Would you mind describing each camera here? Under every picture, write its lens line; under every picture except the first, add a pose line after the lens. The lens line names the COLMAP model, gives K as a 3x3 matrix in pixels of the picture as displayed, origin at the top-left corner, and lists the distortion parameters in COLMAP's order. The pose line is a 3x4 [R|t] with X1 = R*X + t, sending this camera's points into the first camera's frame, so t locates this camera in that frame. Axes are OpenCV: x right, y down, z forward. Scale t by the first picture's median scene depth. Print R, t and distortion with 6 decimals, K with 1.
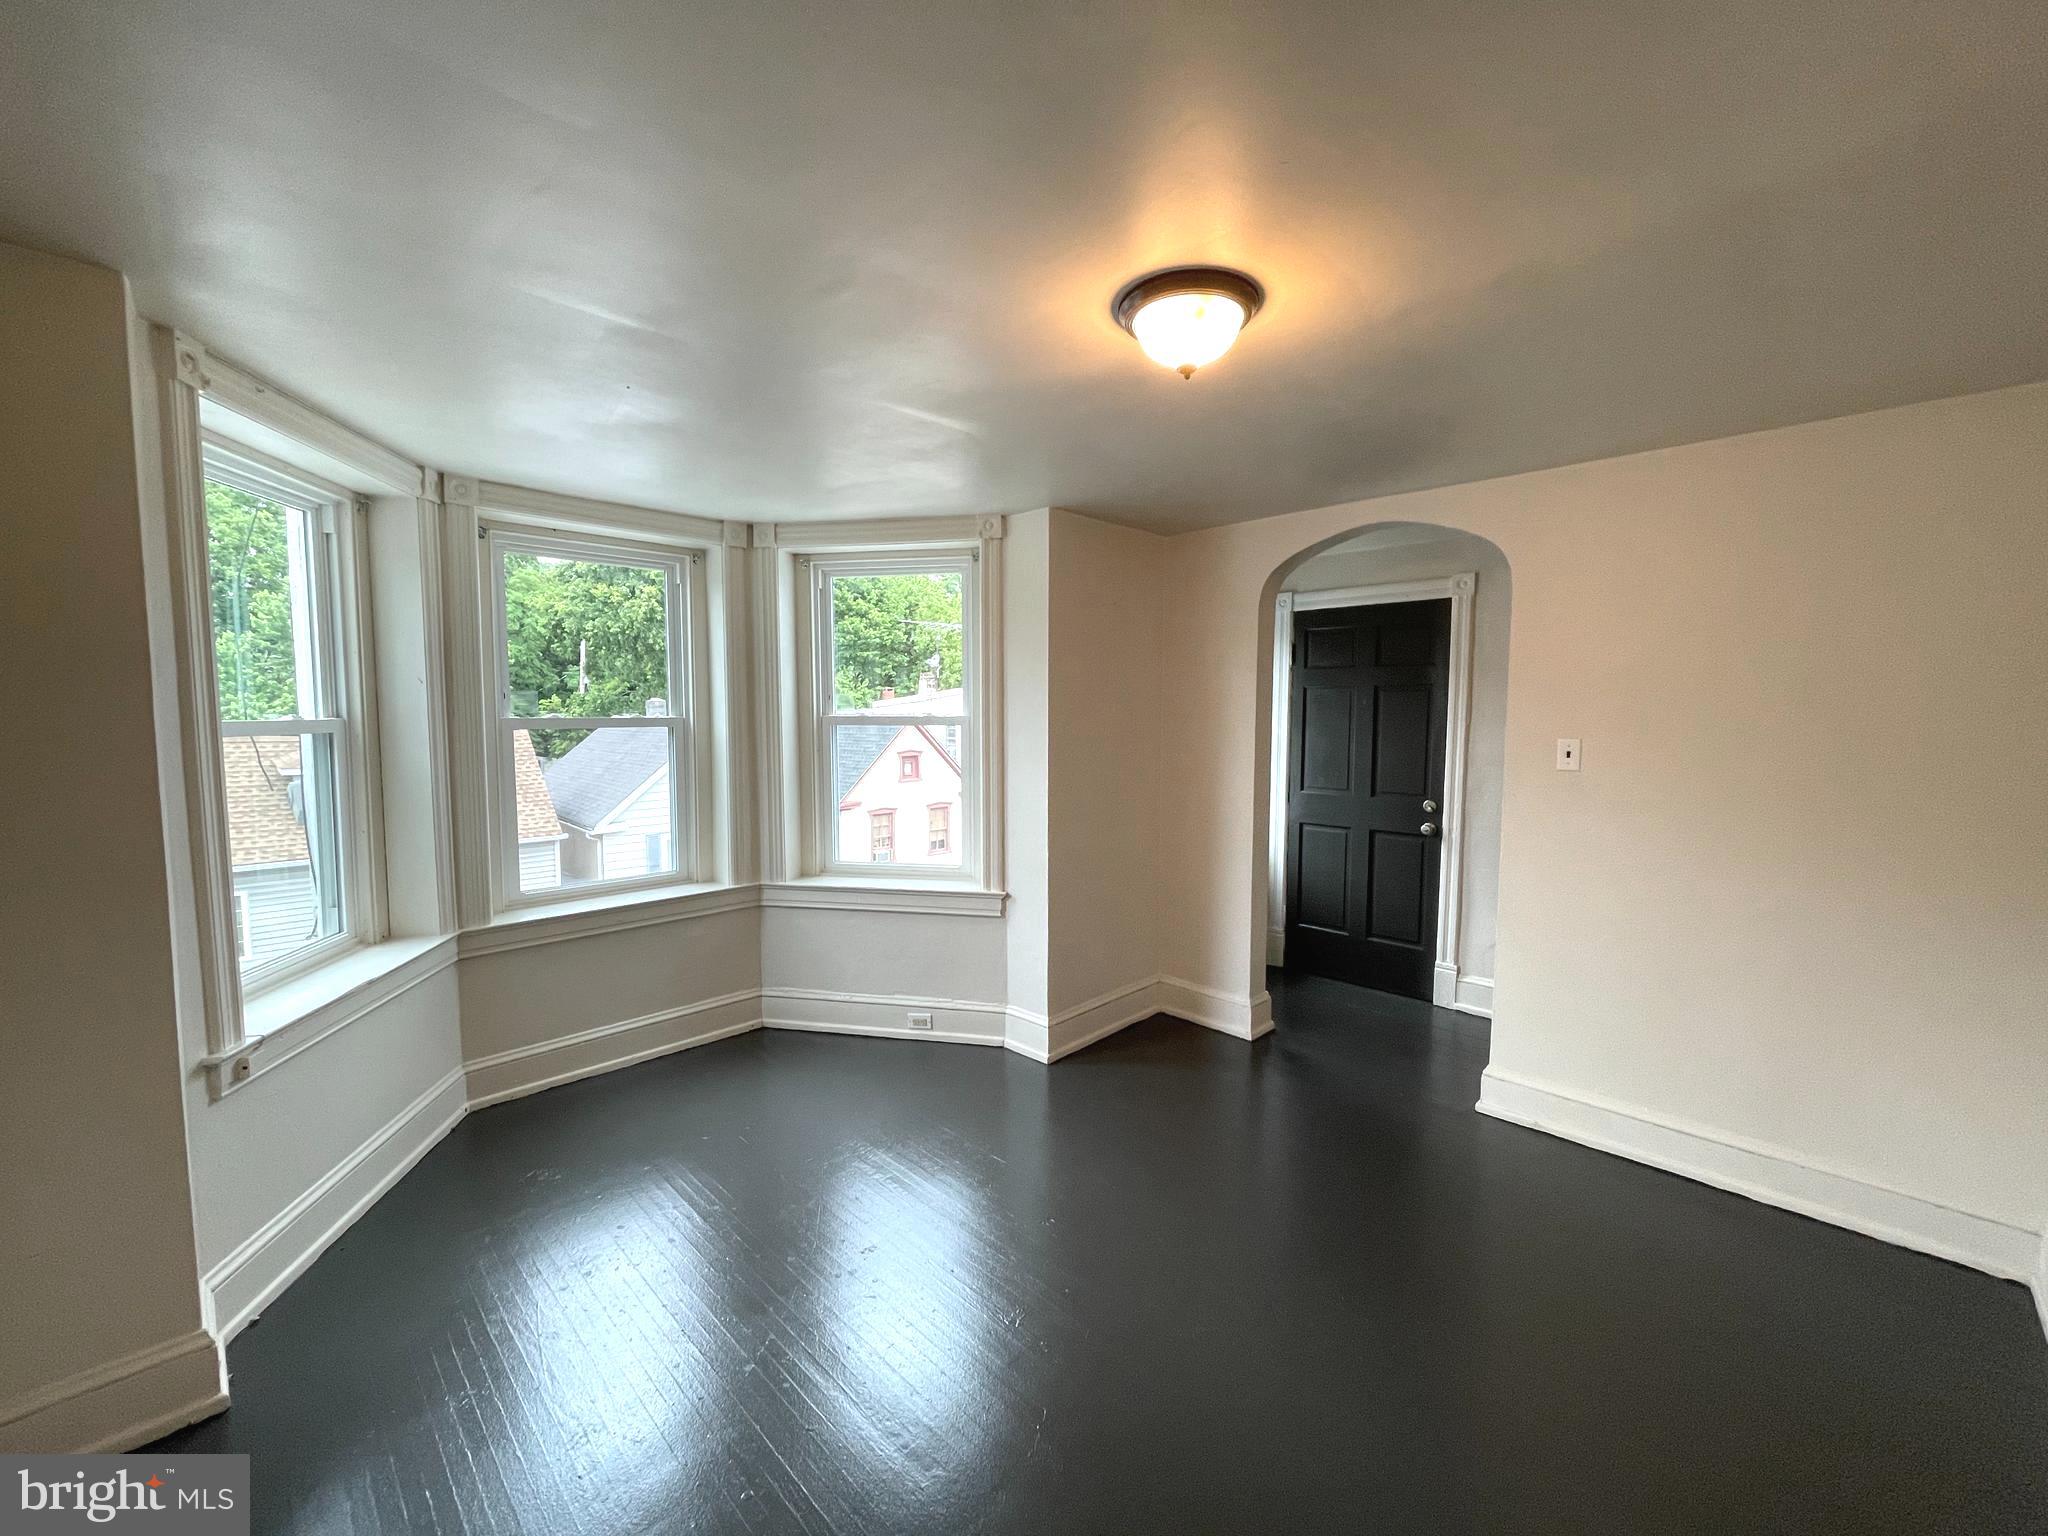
lens RADIAL K [[831.8, 0, 1018.7], [0, 831.8, 769.3], [0, 0, 1]] dist [0.001684, 0.000472]
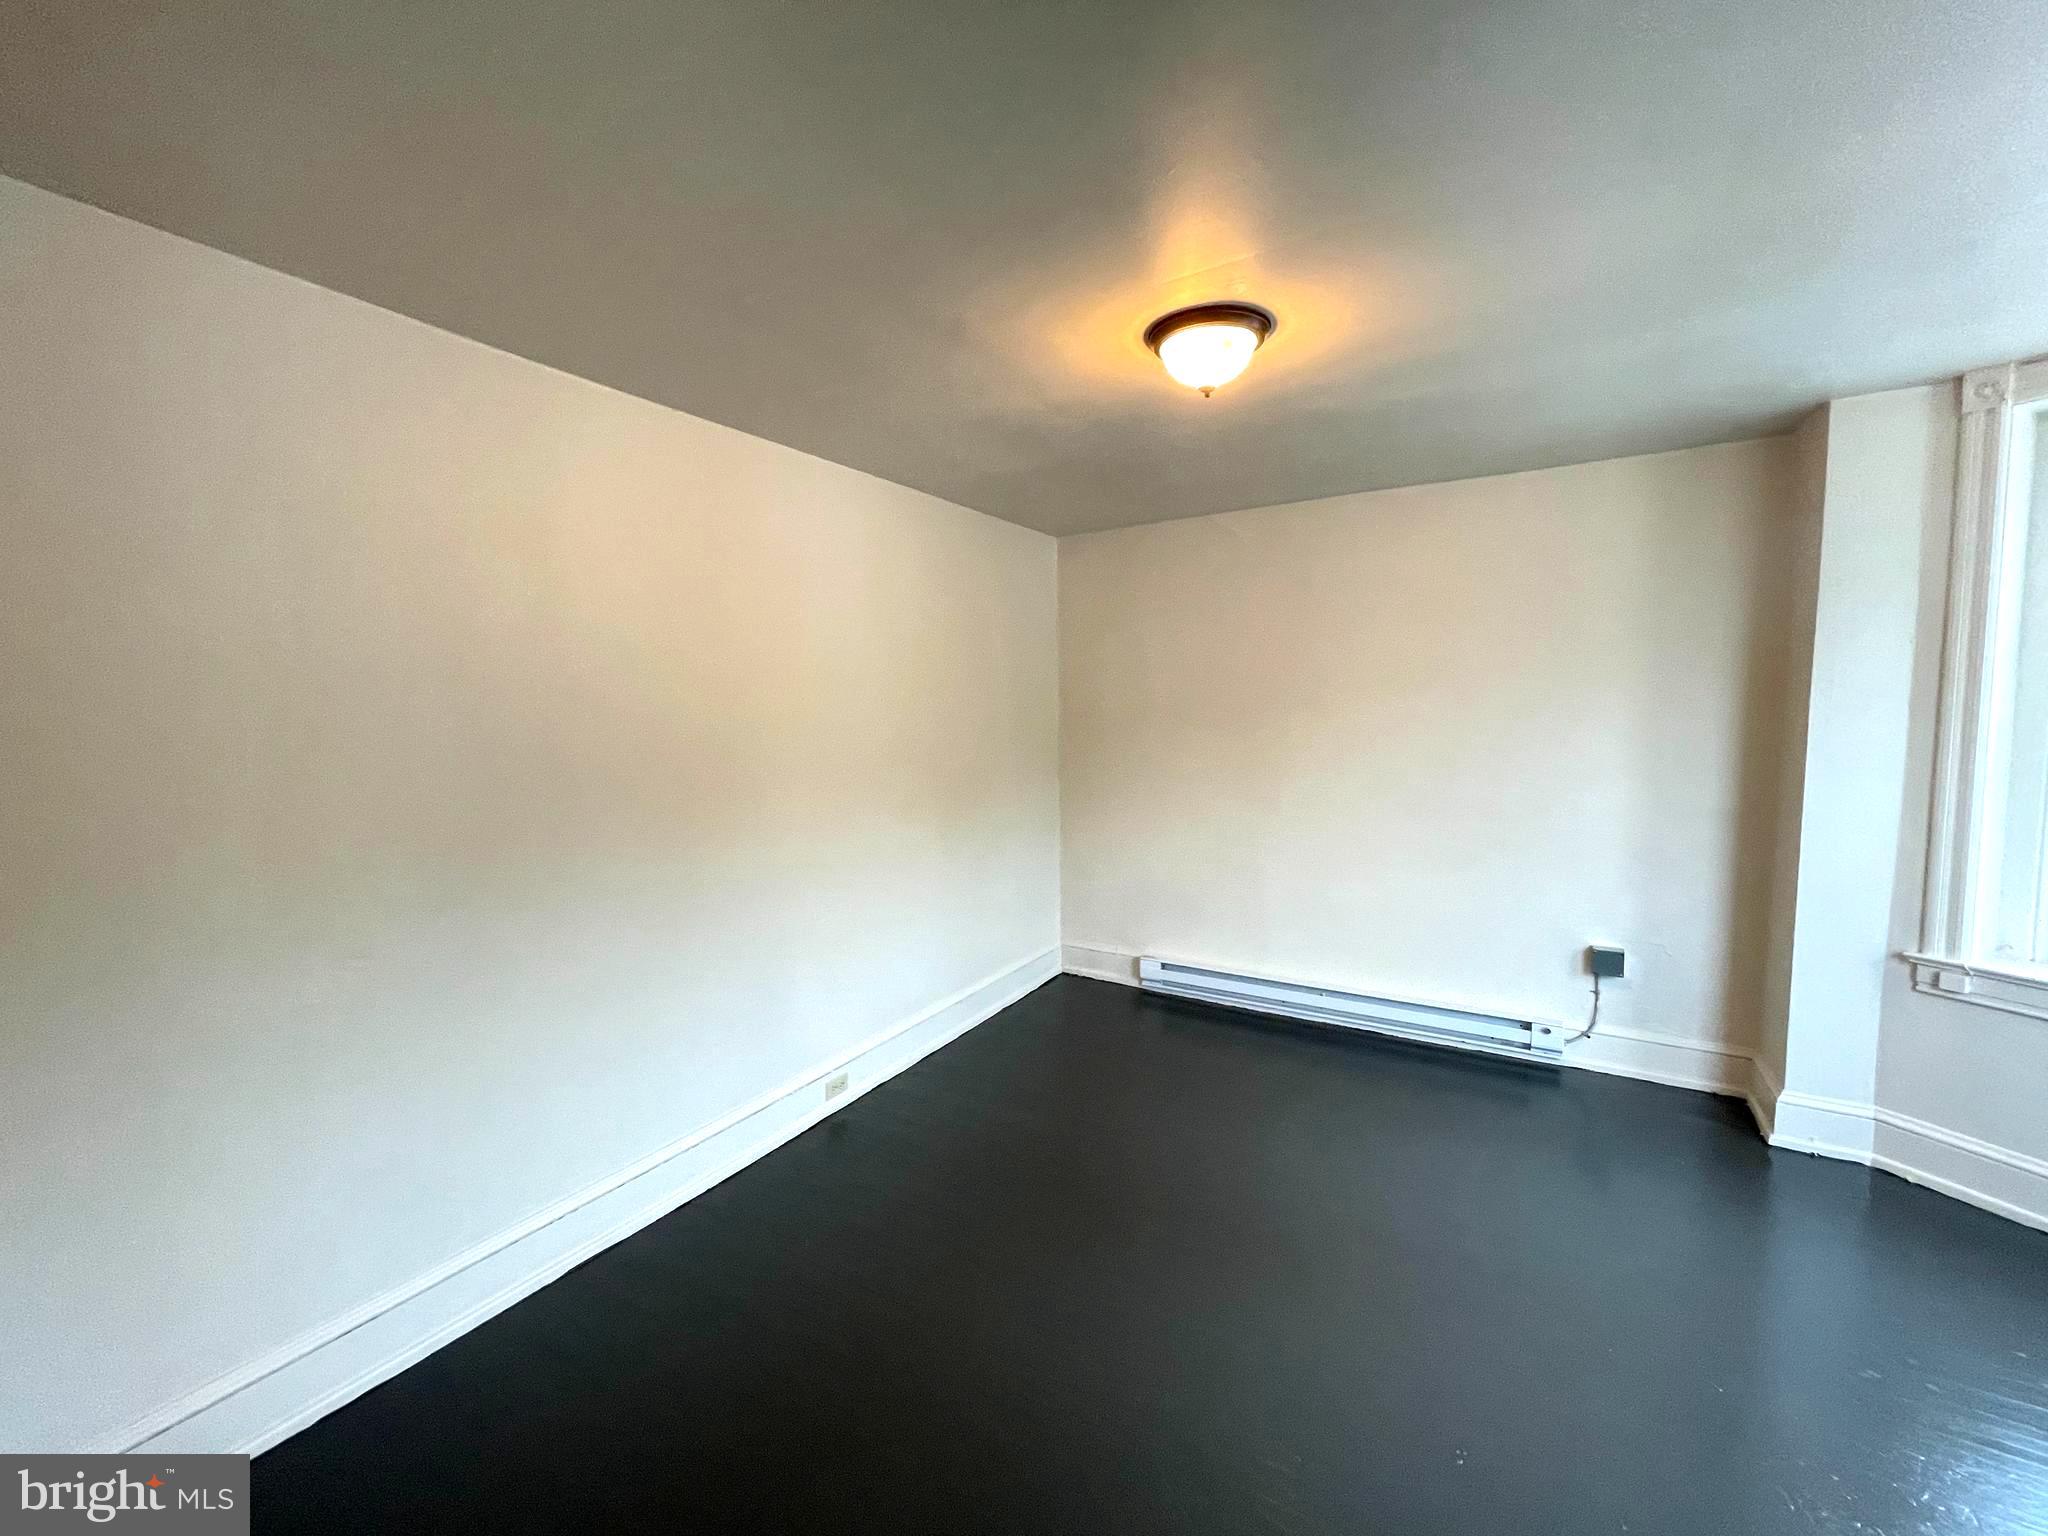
lens RADIAL K [[831.8, 0, 1018.7], [0, 831.8, 769.3], [0, 0, 1]] dist [0.001684, 0.000472]
pose [[-0.971303, 0.034465, -0.235335, 0.365616], [-0.001486, 0.988547, 0.150906, -0.068859], [0.237841, 0.146926, -0.960127, 1.045137]]
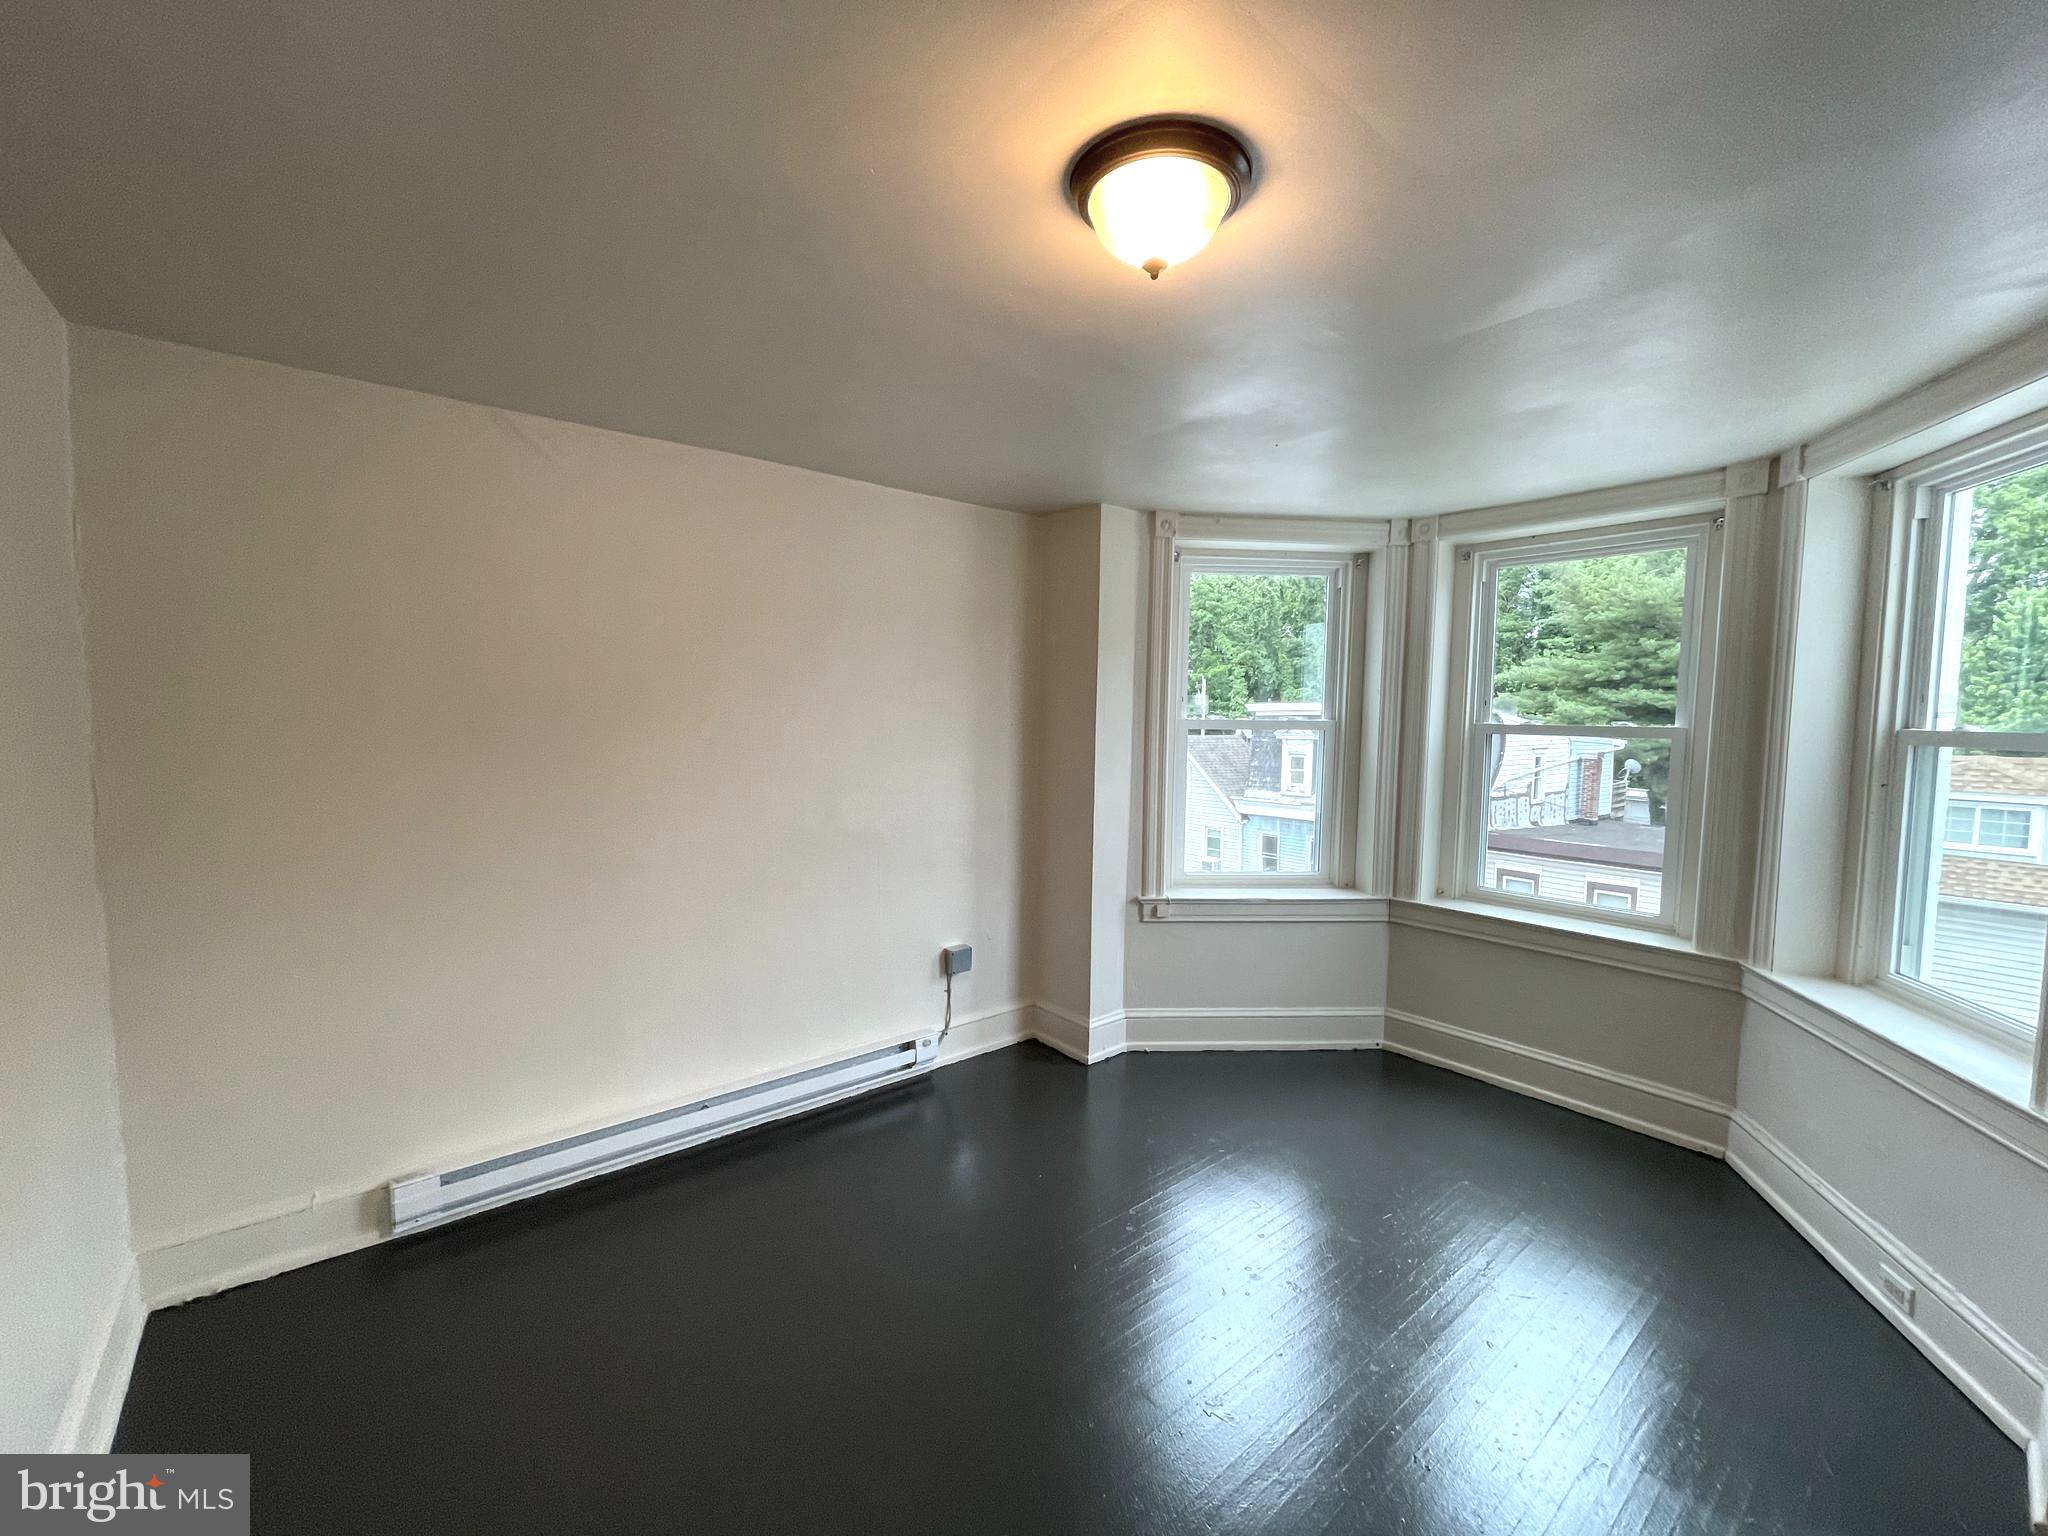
lens RADIAL K [[823.9, 0, 1019.0], [0, 823.9, 770.9], [0, 0, 1]] dist [-0.002088, 0.000276]
pose [[-0.092447, 0.071248, -0.993165, 0.490023], [-0.084475, 0.993279, 0.079119, -0.032658], [0.992128, 0.091212, -0.085807, 0.485048]]
